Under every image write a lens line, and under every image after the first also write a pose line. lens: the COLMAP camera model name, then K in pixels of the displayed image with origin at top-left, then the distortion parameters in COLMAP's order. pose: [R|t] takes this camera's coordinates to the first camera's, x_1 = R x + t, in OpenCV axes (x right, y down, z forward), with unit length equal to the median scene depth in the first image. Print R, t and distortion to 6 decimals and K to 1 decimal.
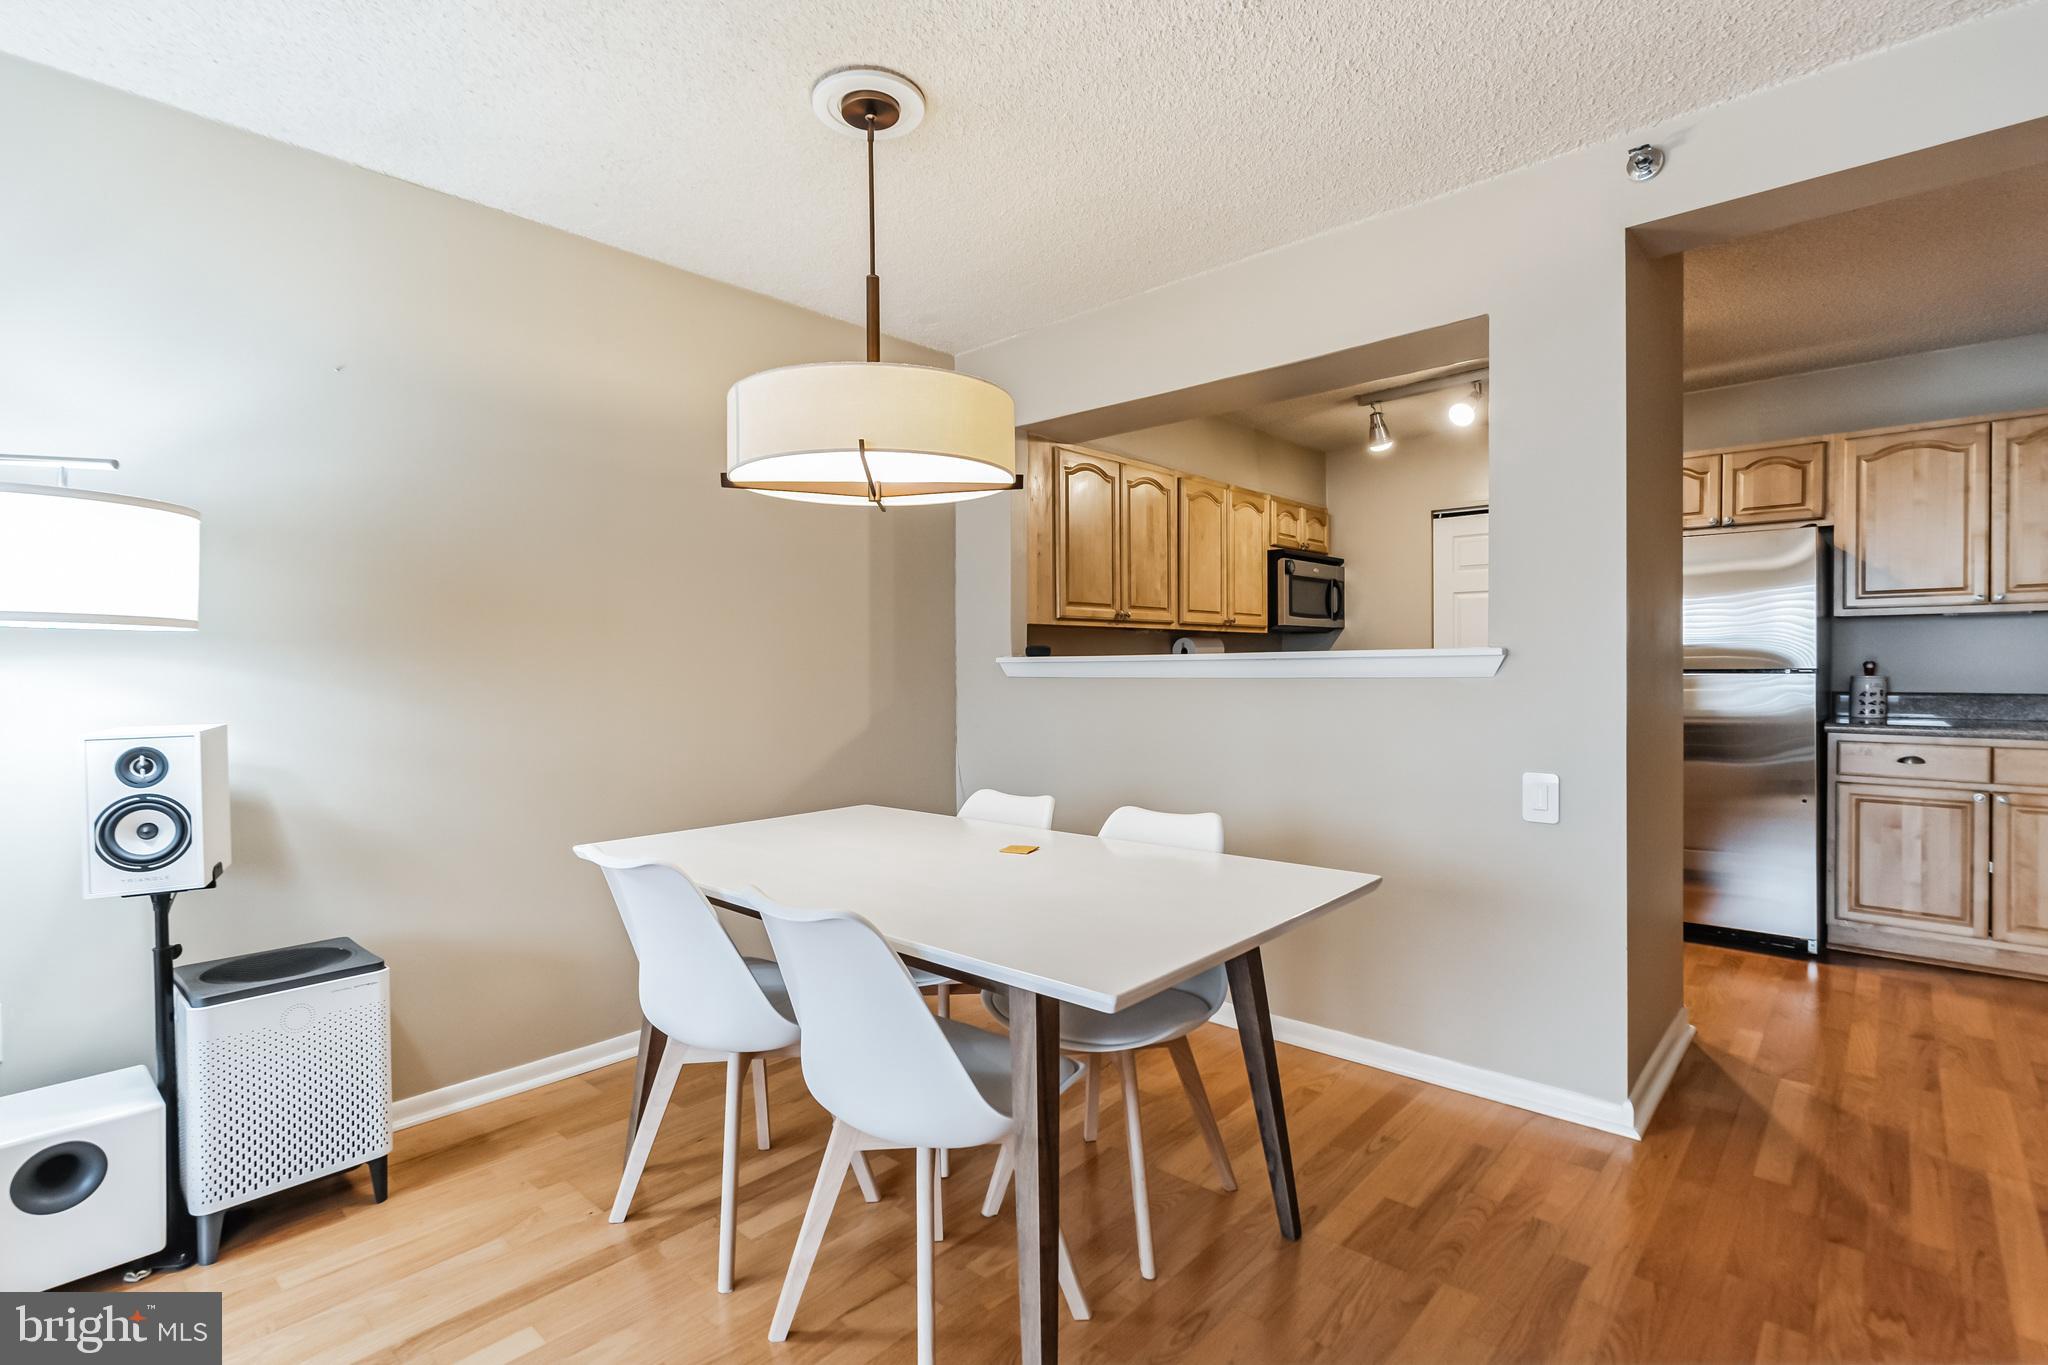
lens RADIAL K [[965.4, 0, 1020.7], [0, 965.4, 673.9], [0, 0, 1]] dist [0.002372, -0.000548]
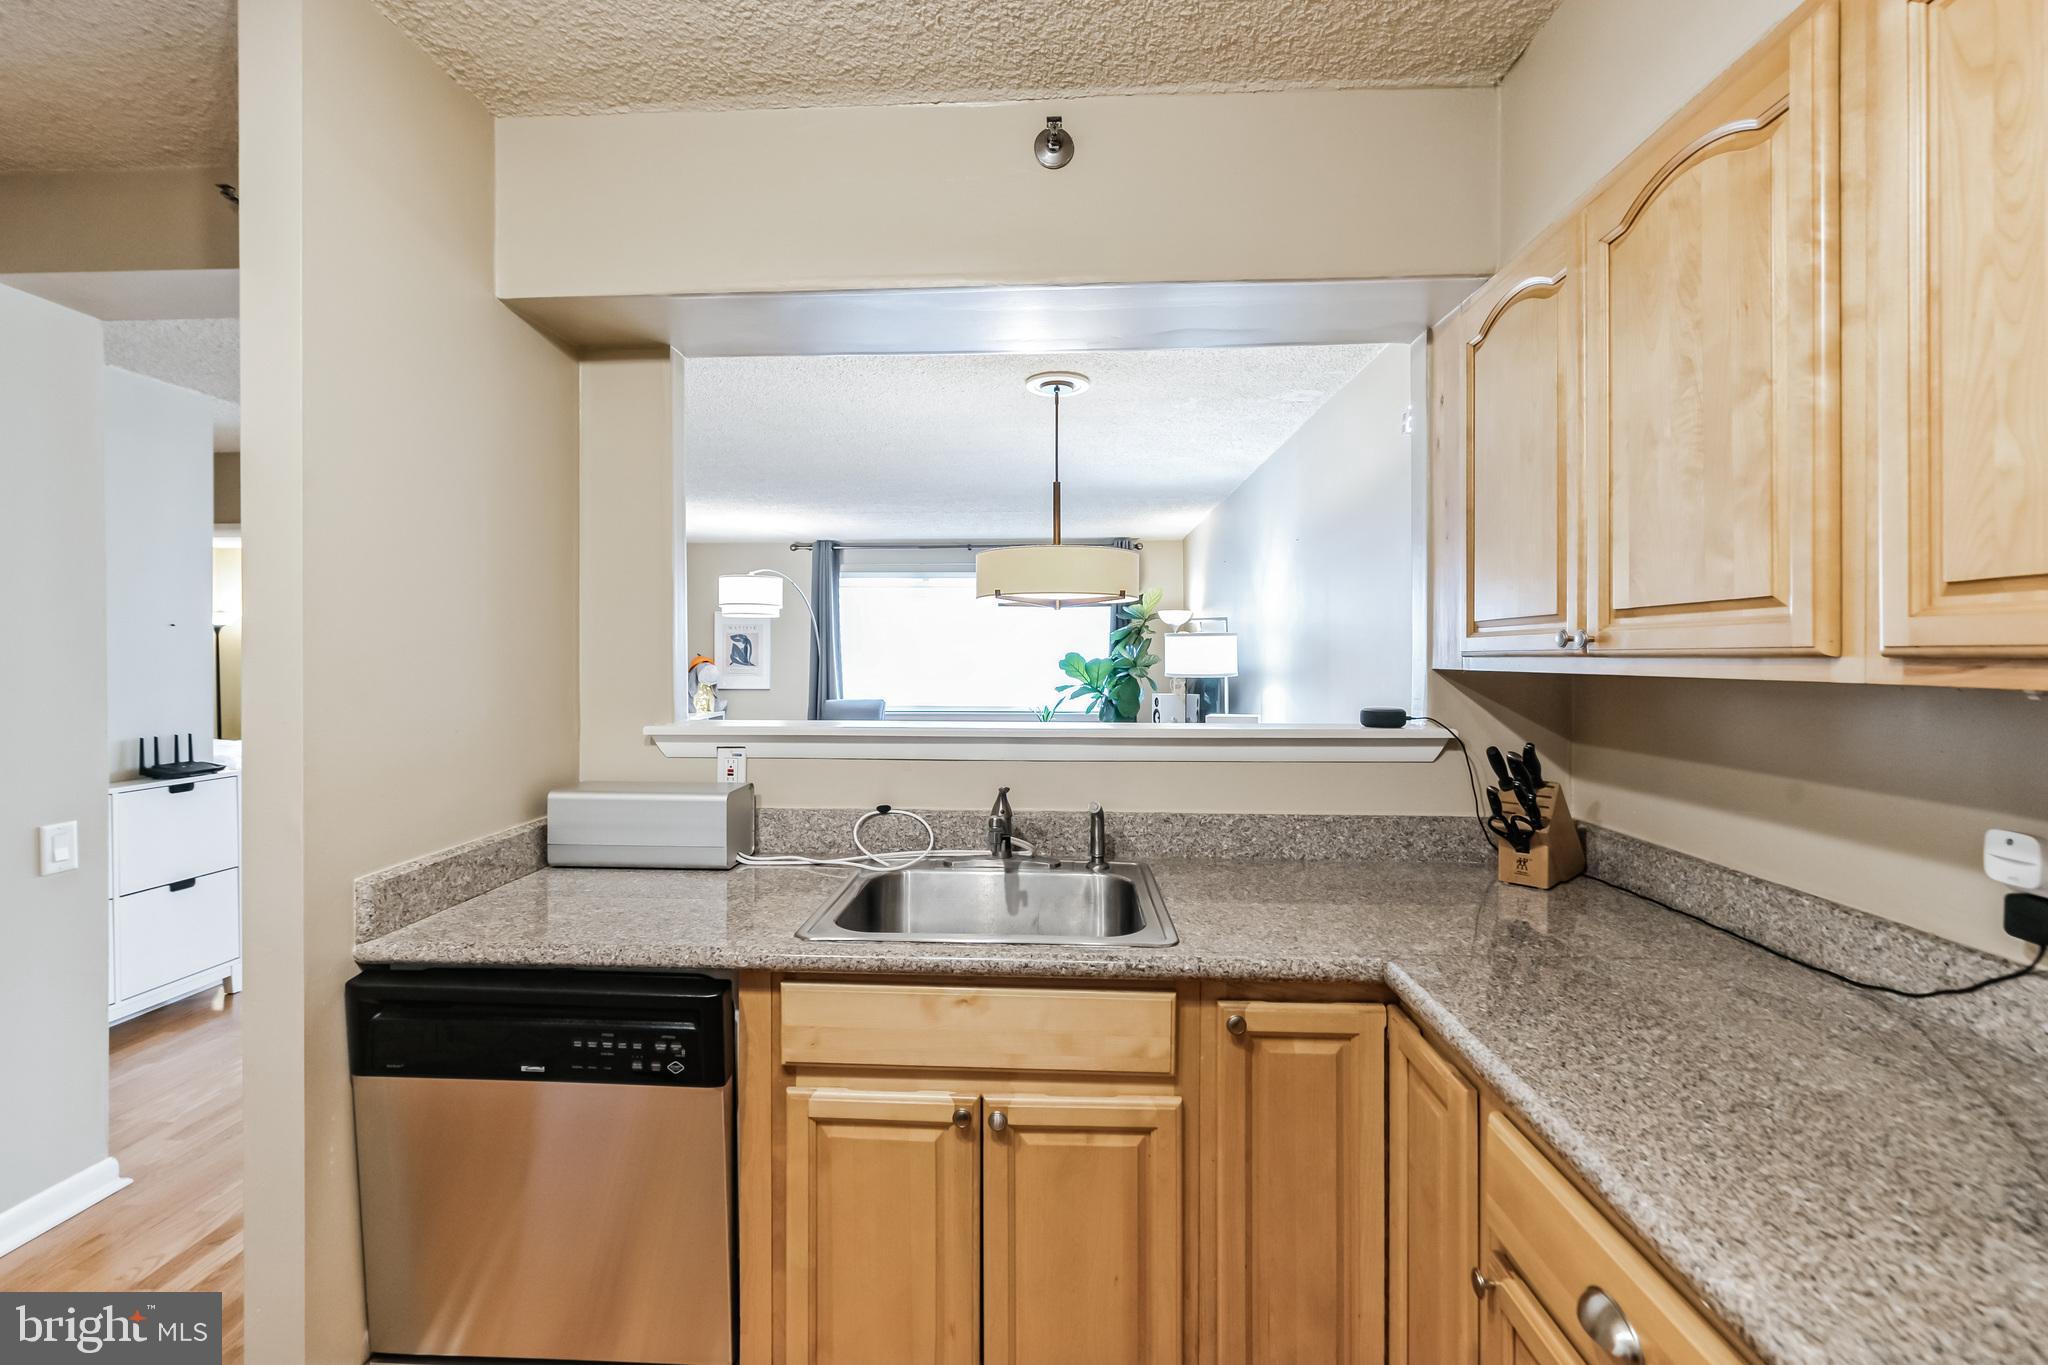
lens RADIAL K [[869.0, 0, 1017.0], [0, 869.0, 659.2], [0, 0, 1]] dist [-0.001310, 0.000520]
pose [[-0.769451, 0.011575, -0.638601, 0.529639], [0.001360, 0.999863, 0.016485, -0.067981], [0.638705, 0.011816, -0.769361, 1.263220]]
